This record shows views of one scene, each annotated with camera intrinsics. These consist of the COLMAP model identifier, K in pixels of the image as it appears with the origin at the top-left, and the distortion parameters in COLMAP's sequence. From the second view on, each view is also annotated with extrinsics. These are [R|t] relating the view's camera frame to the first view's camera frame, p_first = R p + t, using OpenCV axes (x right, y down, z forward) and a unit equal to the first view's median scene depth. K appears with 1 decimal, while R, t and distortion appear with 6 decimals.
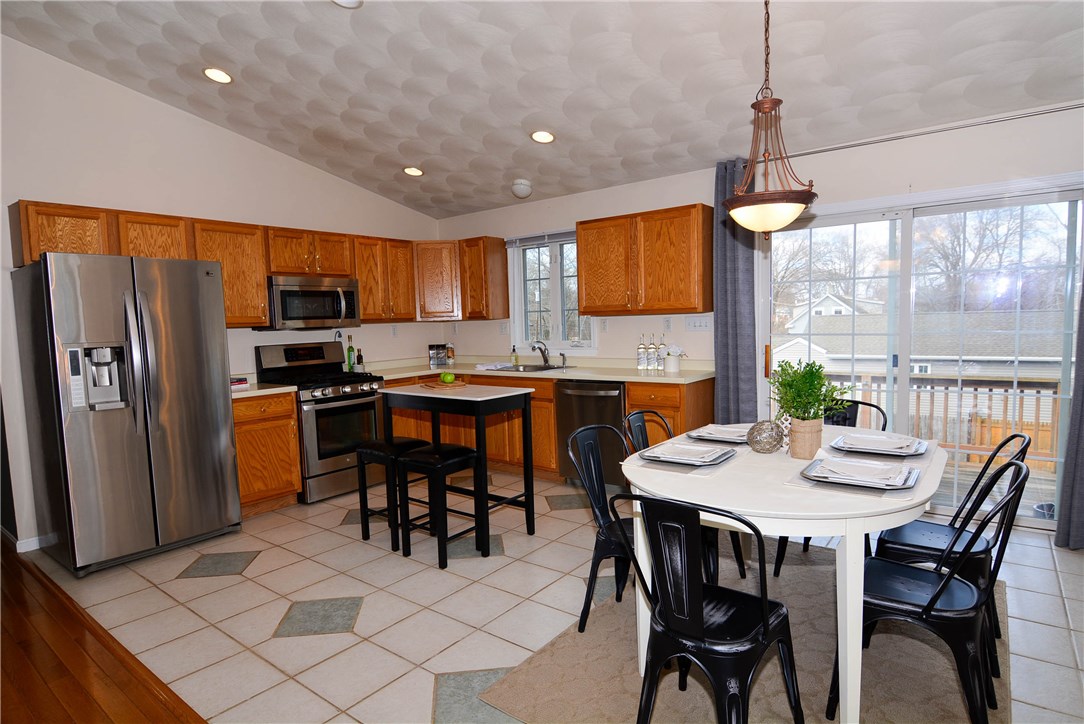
lens RADIAL K [[595.4, 0, 540.0], [0, 595.4, 364.6], [0, 0, 1]] dist [-0.005146, -0.001509]
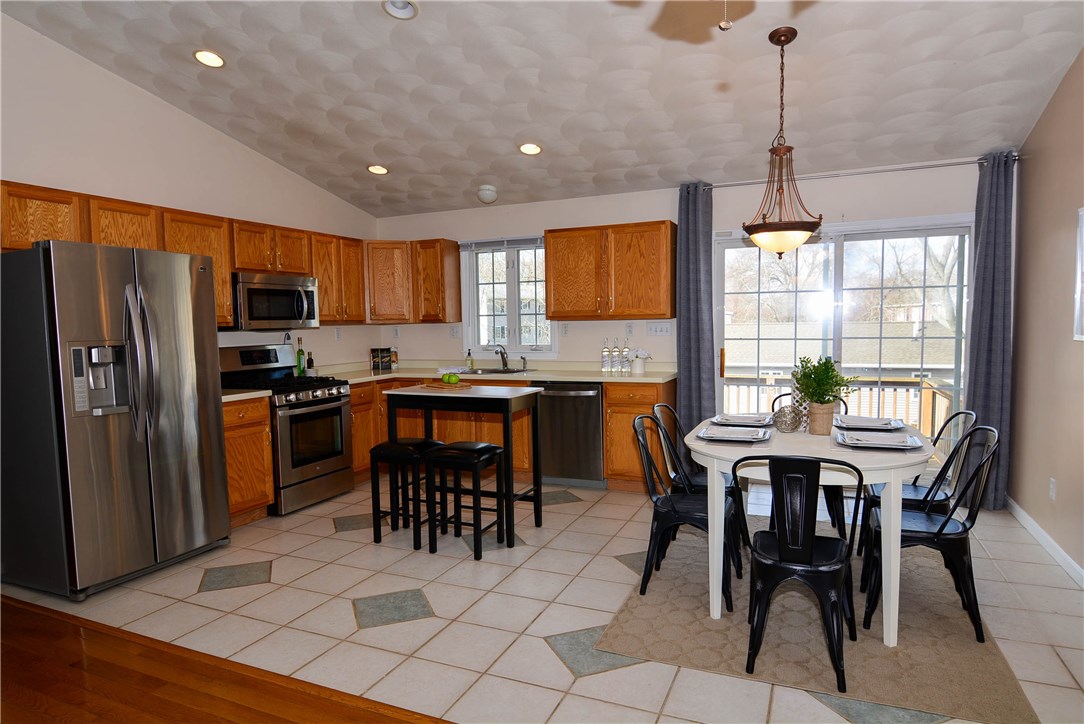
lens RADIAL K [[644.7, 0, 542.0], [0, 644.7, 362.0], [0, 0, 1]] dist [-0.001184, 0.000015]
pose [[0.969363, -0.001353, 0.245628, -0.244192], [0.006415, 0.999783, -0.019810, 0.014451], [-0.245548, 0.020779, 0.969162, -0.093981]]
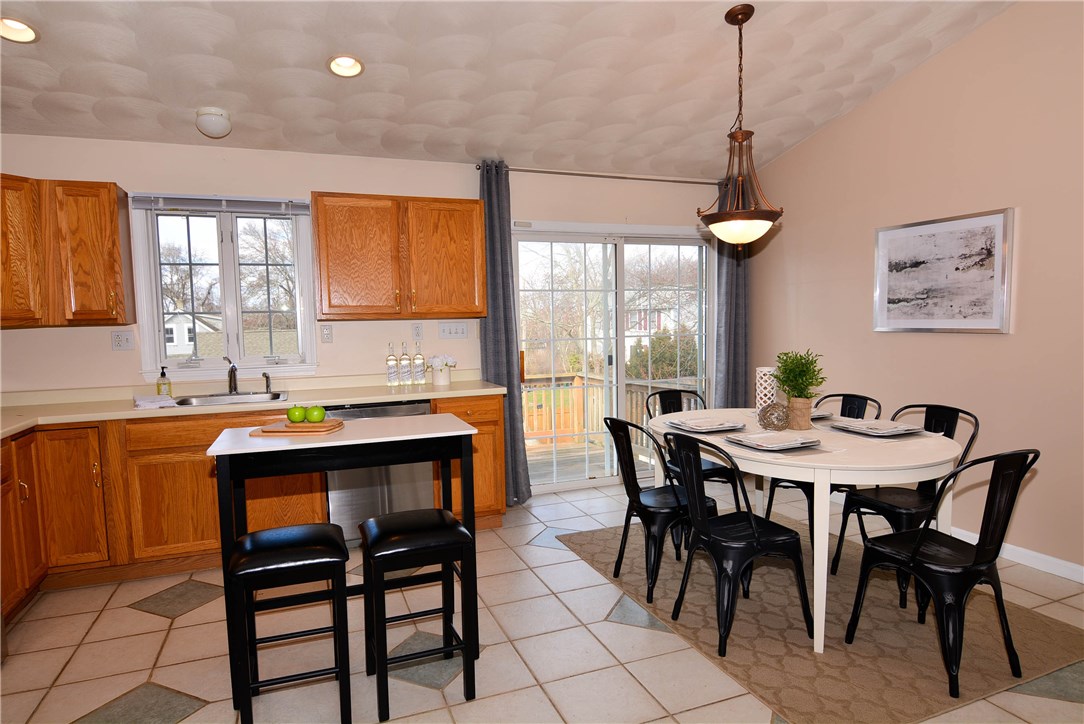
lens RADIAL K [[625.3, 0, 542.0], [0, 625.3, 362.0], [0, 0, 1]] dist [-0.002796, -0.000664]
pose [[0.515573, -0.039254, 0.855946, -0.509182], [0.072426, 0.997372, 0.002114, -0.013192], [-0.853779, 0.060903, 0.517061, 0.414367]]
